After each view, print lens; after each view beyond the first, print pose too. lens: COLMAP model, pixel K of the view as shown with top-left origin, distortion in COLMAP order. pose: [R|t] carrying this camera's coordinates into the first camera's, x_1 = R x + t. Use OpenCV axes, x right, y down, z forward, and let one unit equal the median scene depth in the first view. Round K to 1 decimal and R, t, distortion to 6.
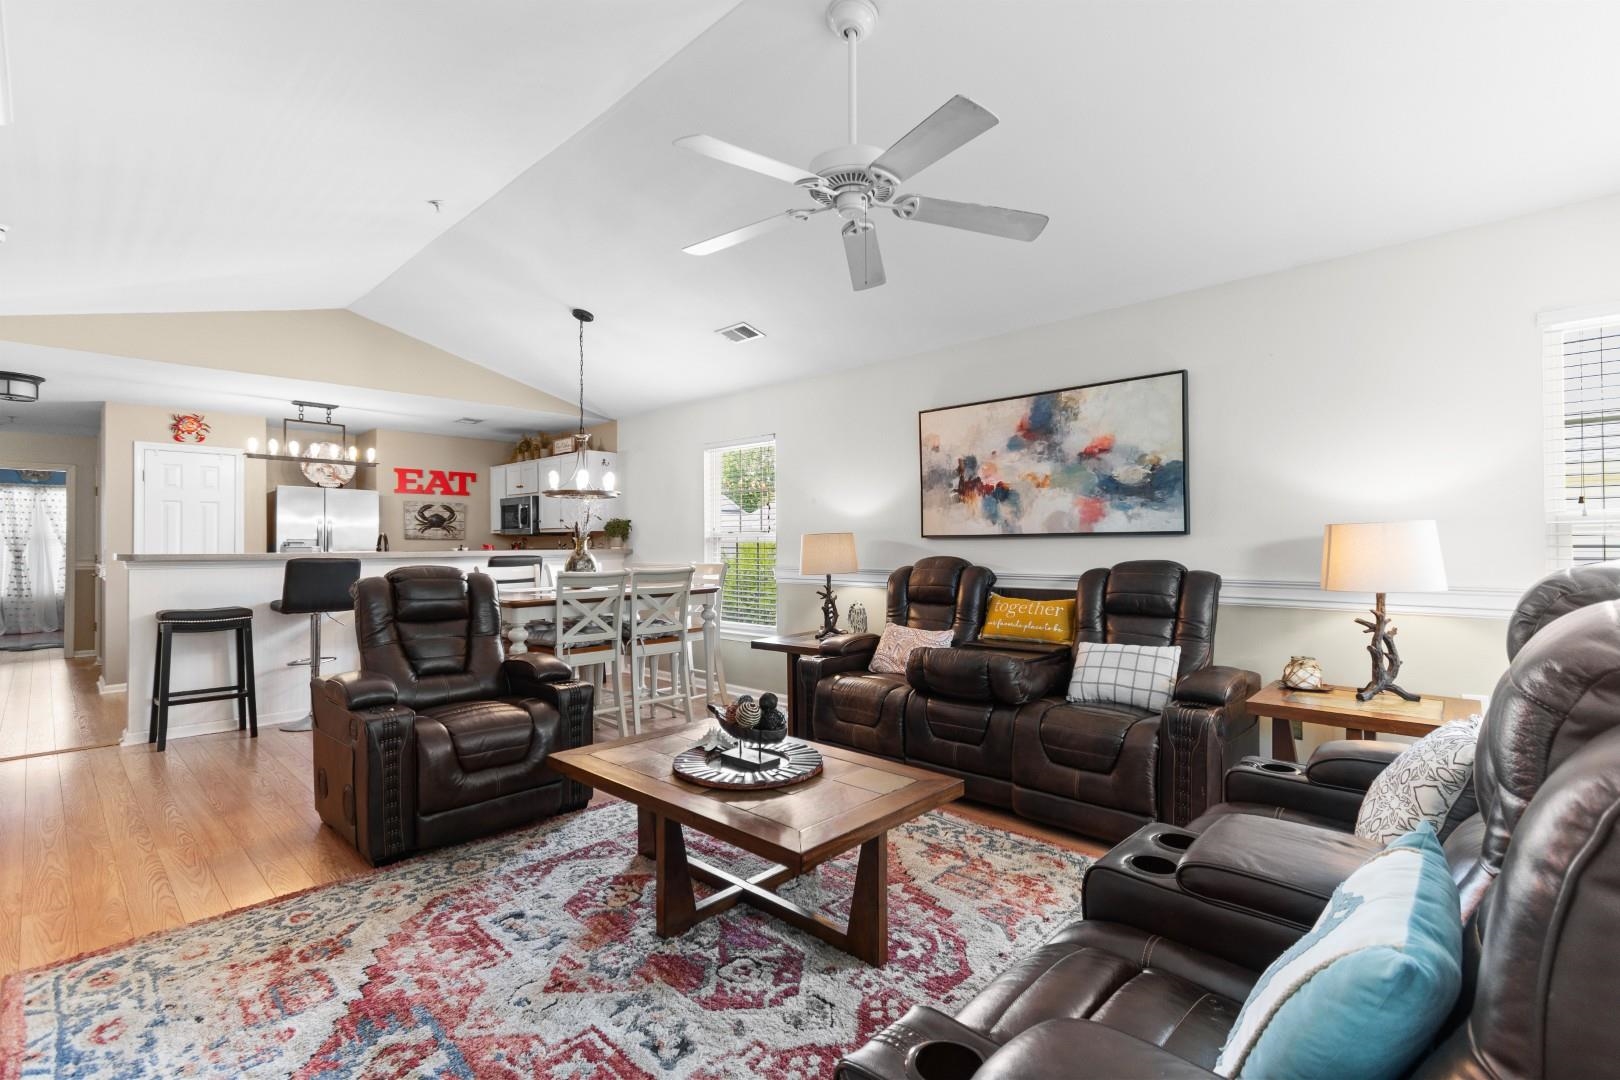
lens RADIAL K [[719.5, 0, 793.2], [0, 719.5, 557.2], [0, 0, 1]] dist [0.006849, -0.003395]
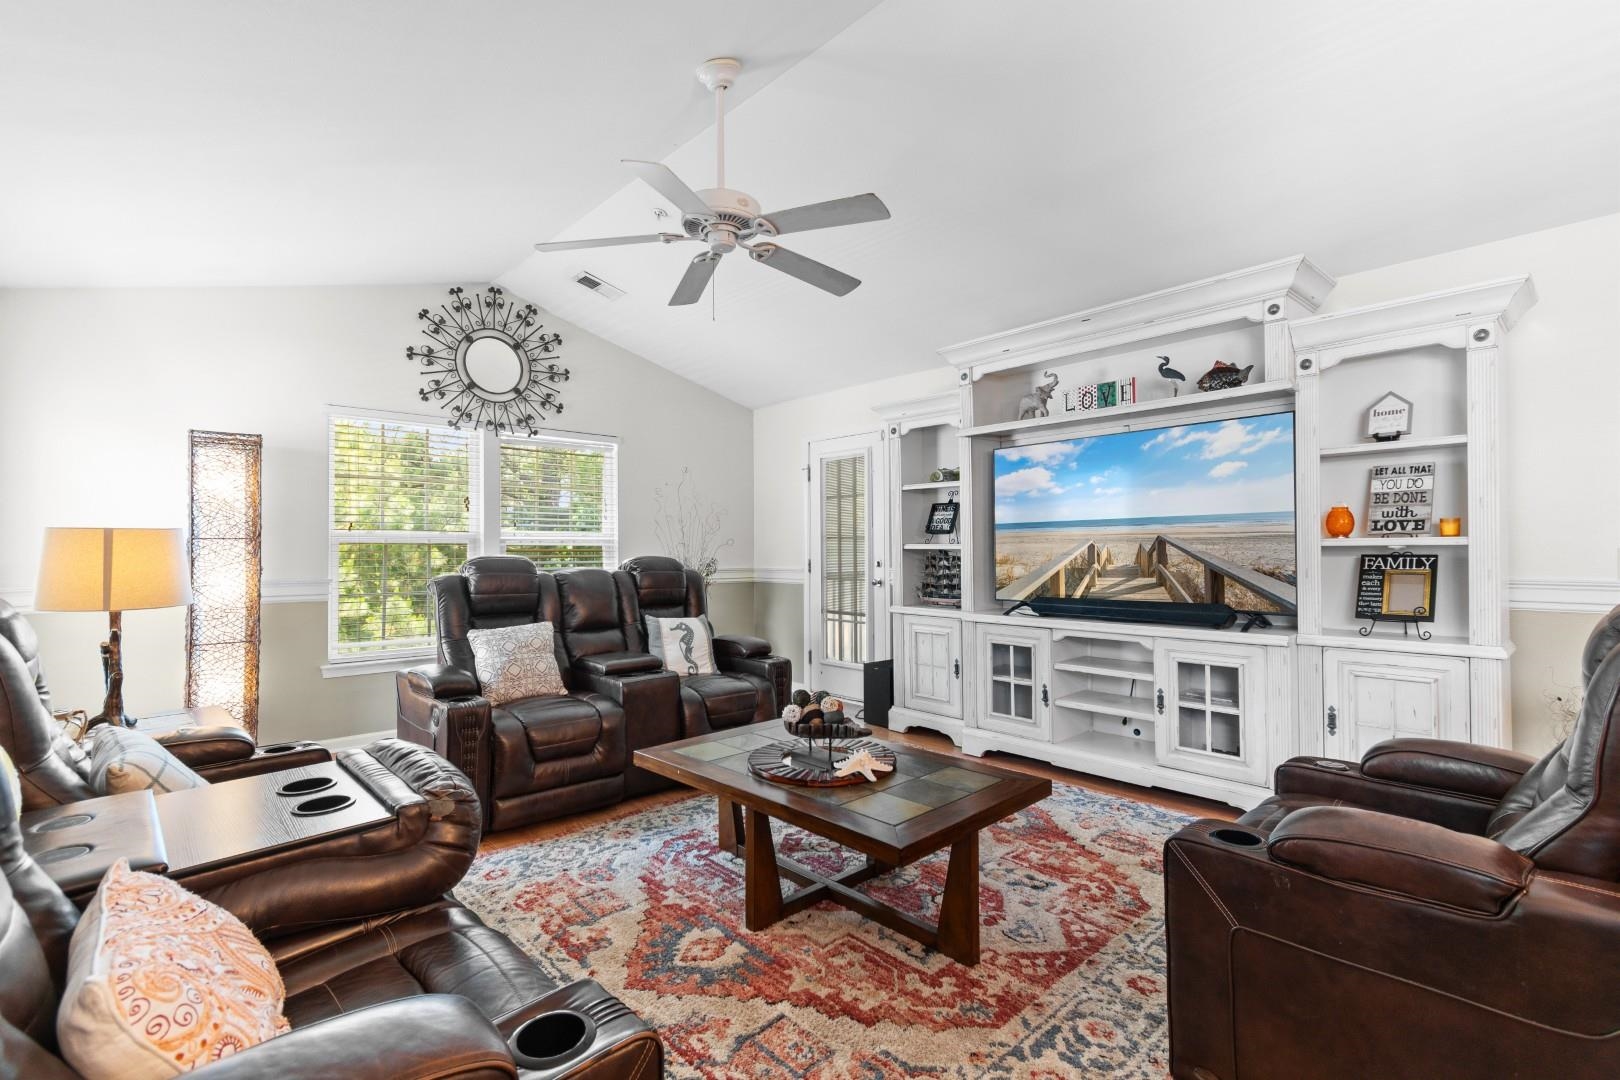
lens RADIAL K [[746.0, 0, 793.5], [0, 746.0, 535.4], [0, 0, 1]] dist [0.015862, 0.000217]
pose [[-0.998194, 0.013131, 0.058626, -0.054161], [0.013293, 0.999909, 0.002380, -0.020483], [-0.058590, 0.003155, -0.998277, 1.251606]]
